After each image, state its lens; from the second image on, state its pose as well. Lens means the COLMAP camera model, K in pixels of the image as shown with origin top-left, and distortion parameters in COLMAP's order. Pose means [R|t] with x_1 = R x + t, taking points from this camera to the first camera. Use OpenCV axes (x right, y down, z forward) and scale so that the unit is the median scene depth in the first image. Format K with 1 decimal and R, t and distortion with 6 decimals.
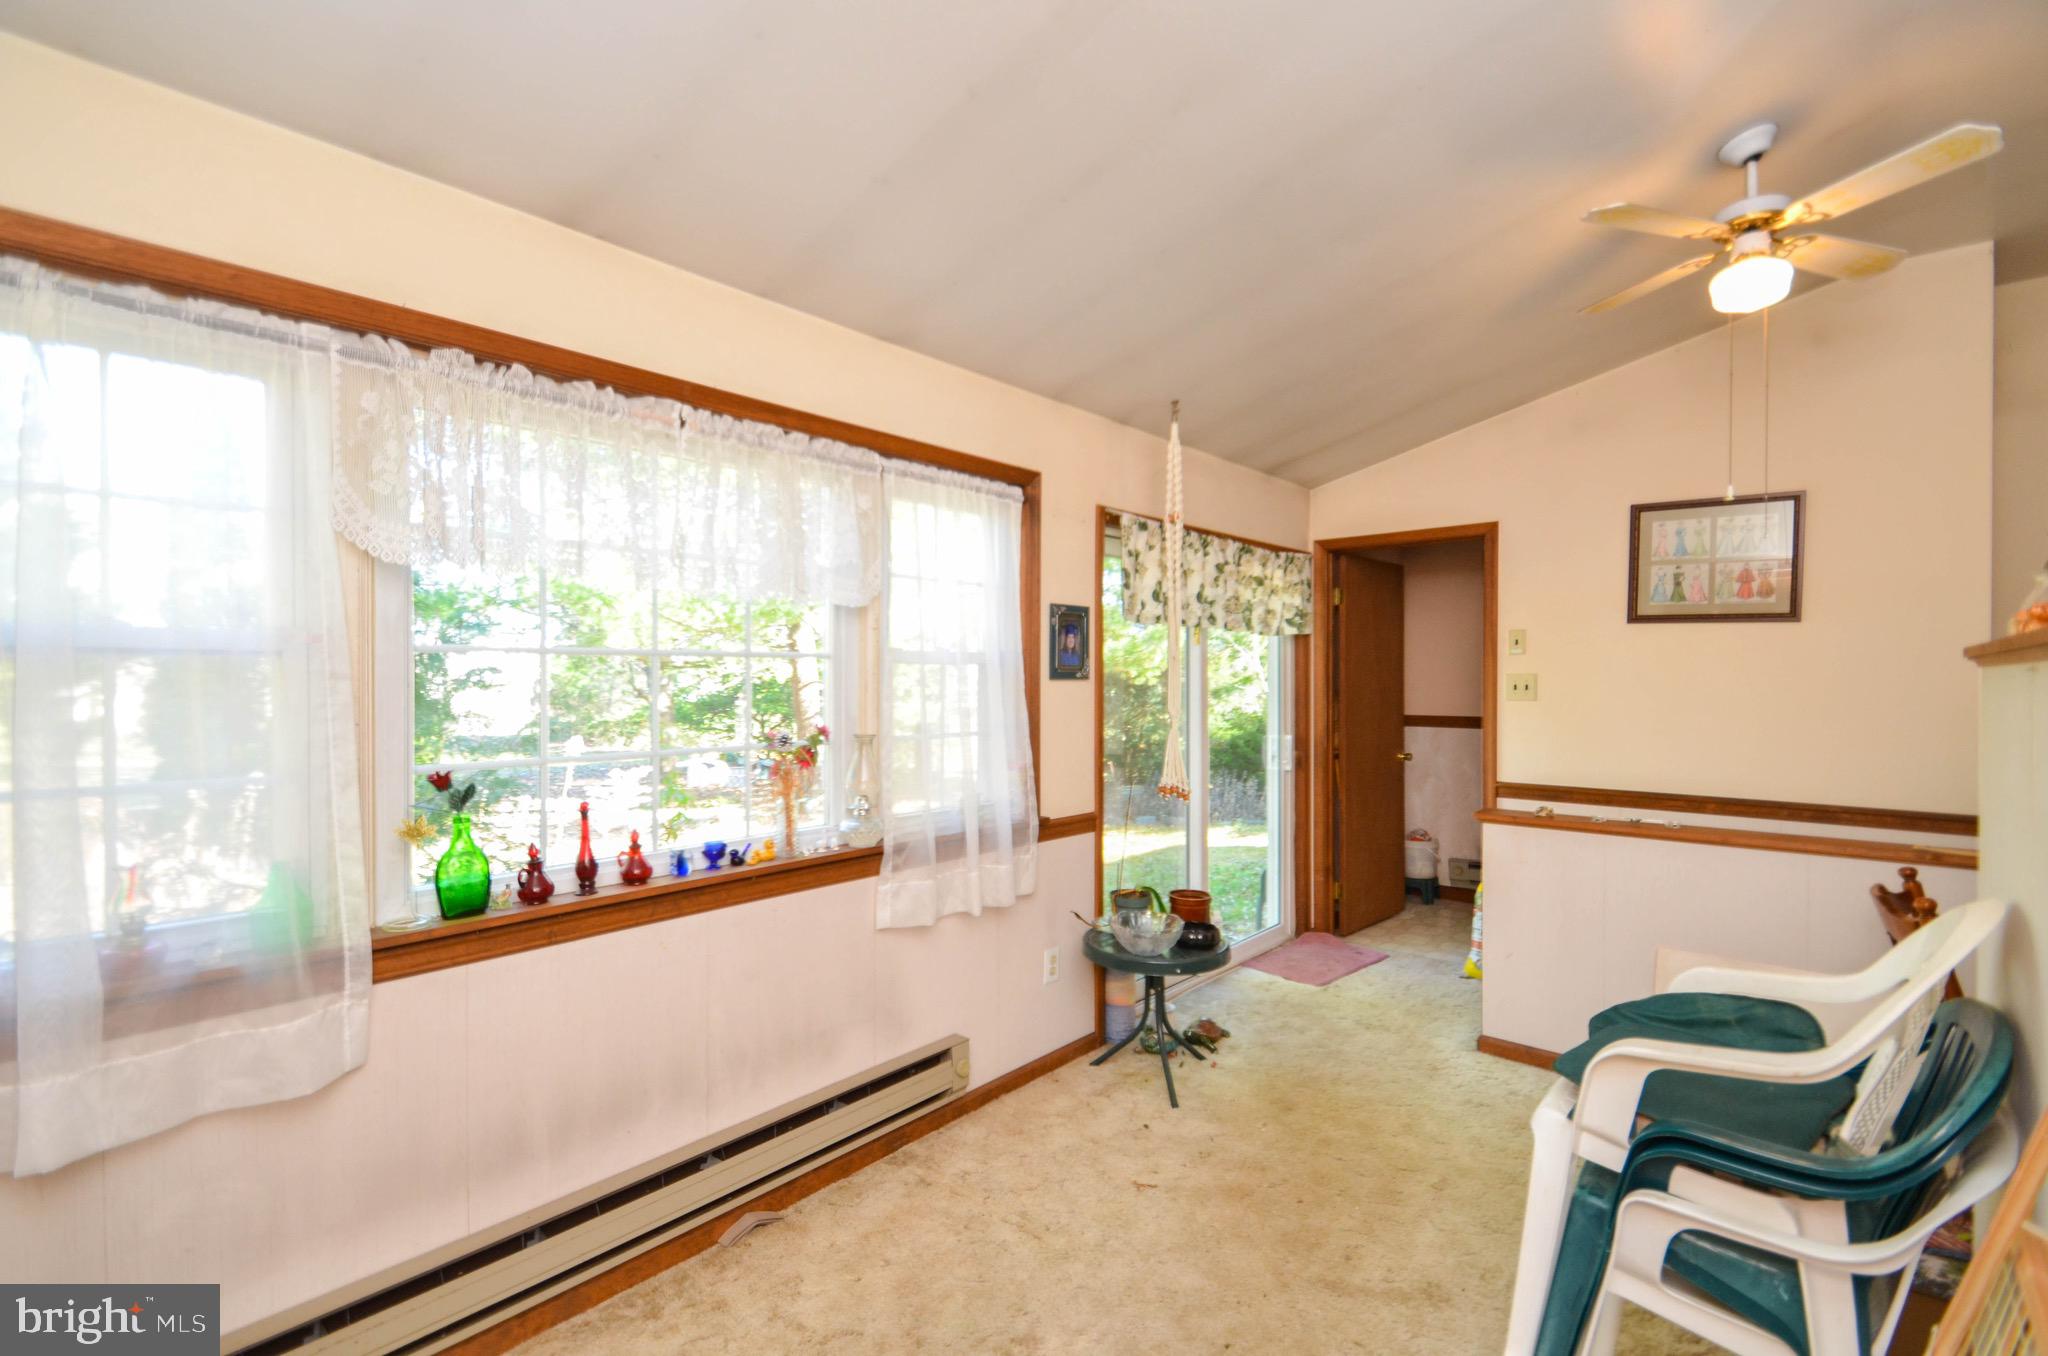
lens RADIAL K [[923.6, 0, 1024.0], [0, 923.6, 678.0], [0, 0, 1]] dist [0.024838, -0.013907]
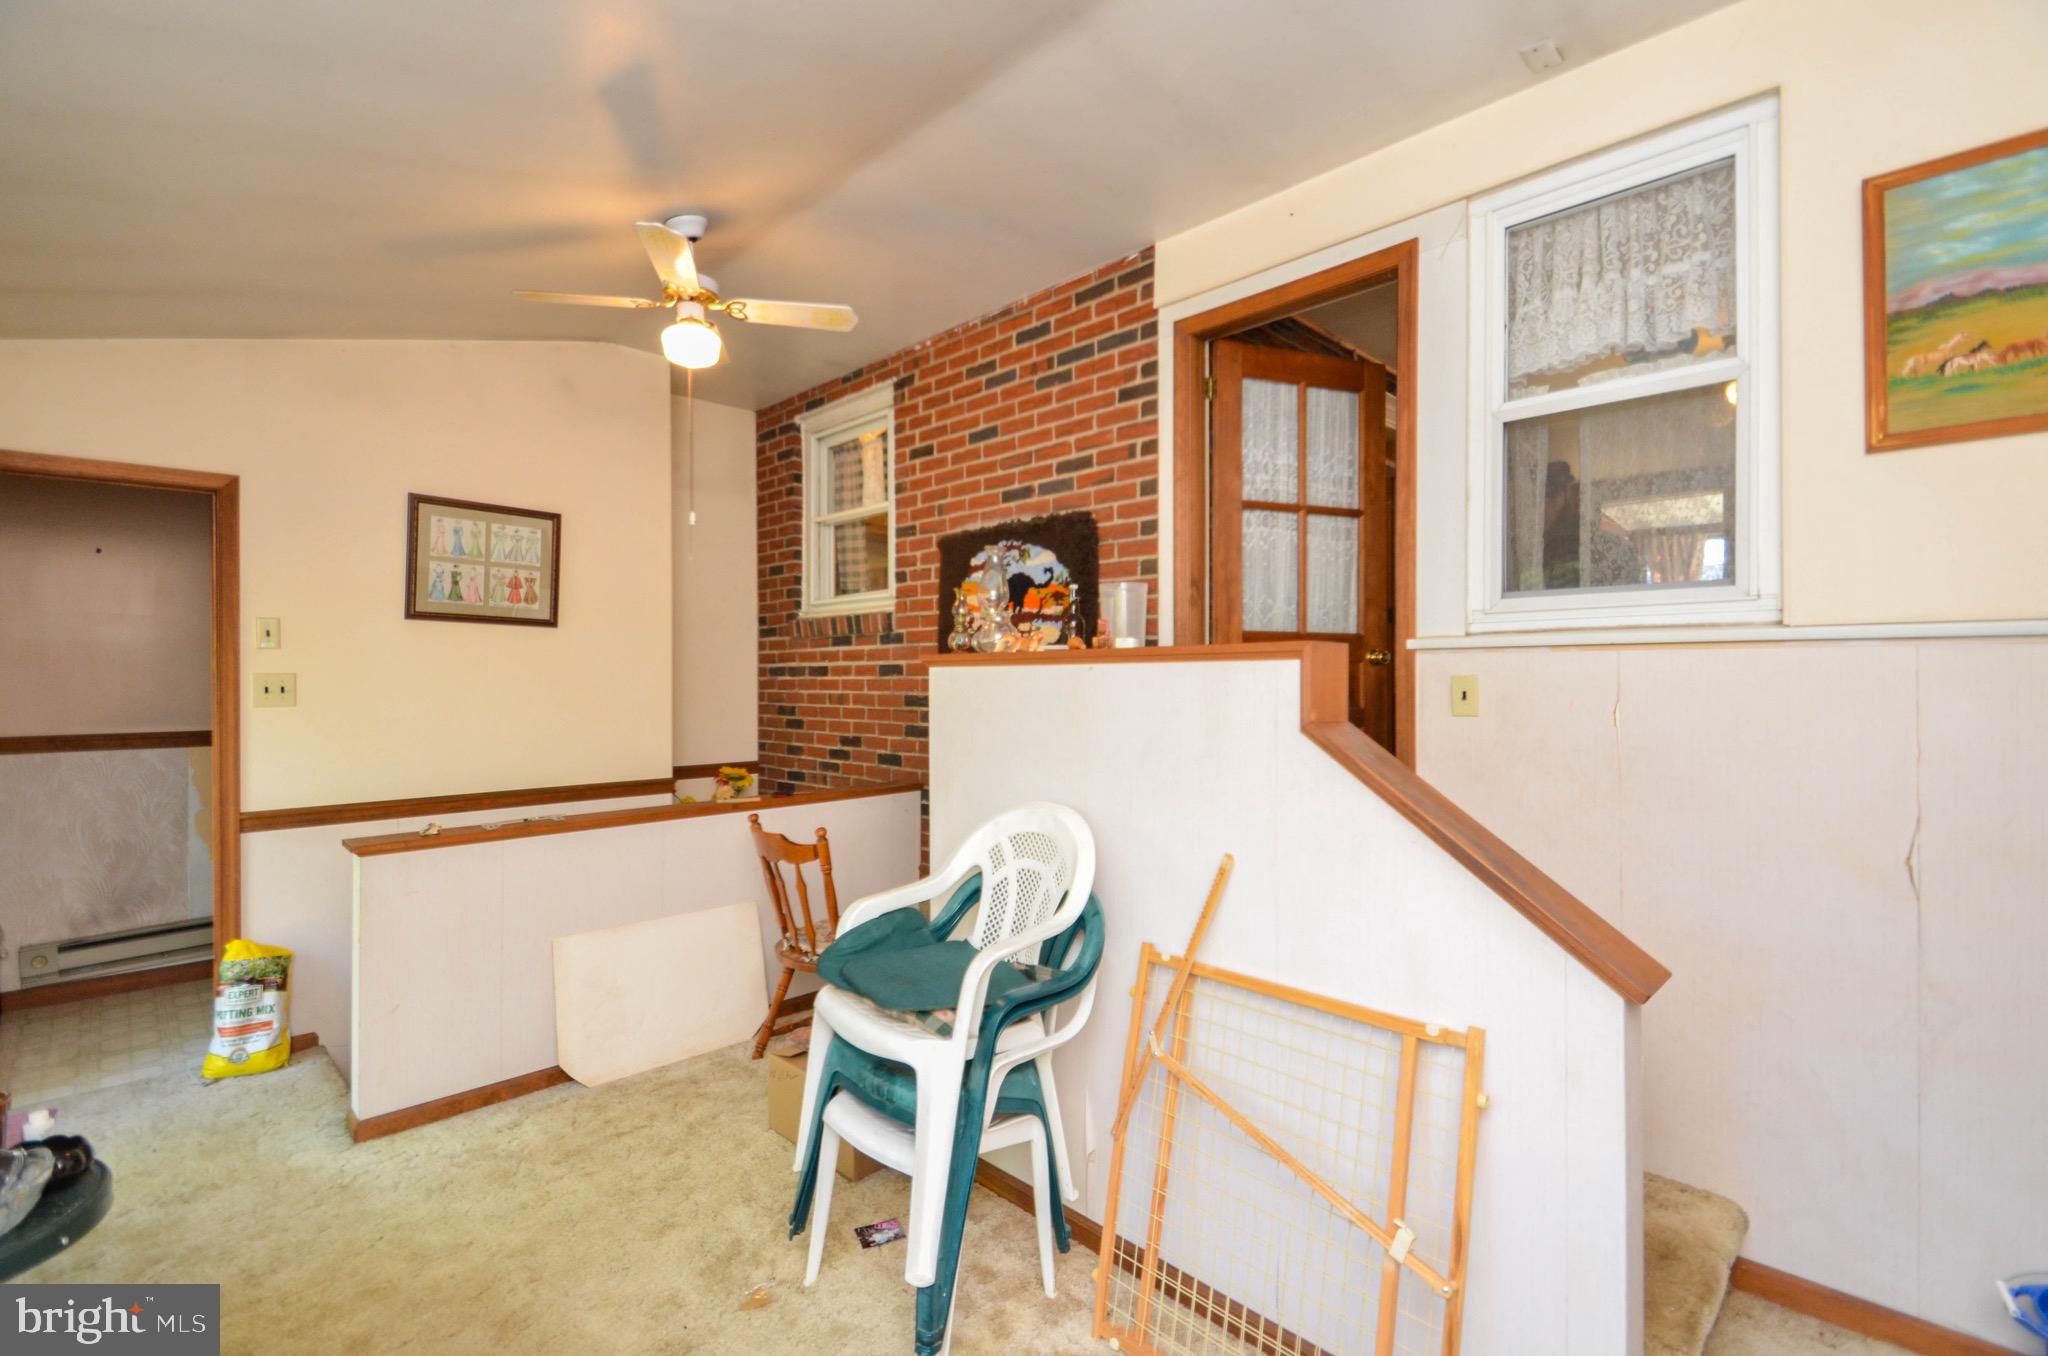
lens RADIAL K [[923.6, 0, 1024.0], [0, 923.6, 678.0], [0, 0, 1]] dist [0.024838, -0.013907]
pose [[0.068915, -0.000336, 0.997622, -0.249734], [0.003127, 0.999995, 0.000121, 0.002039], [-0.997618, 0.003112, 0.068916, 0.337460]]
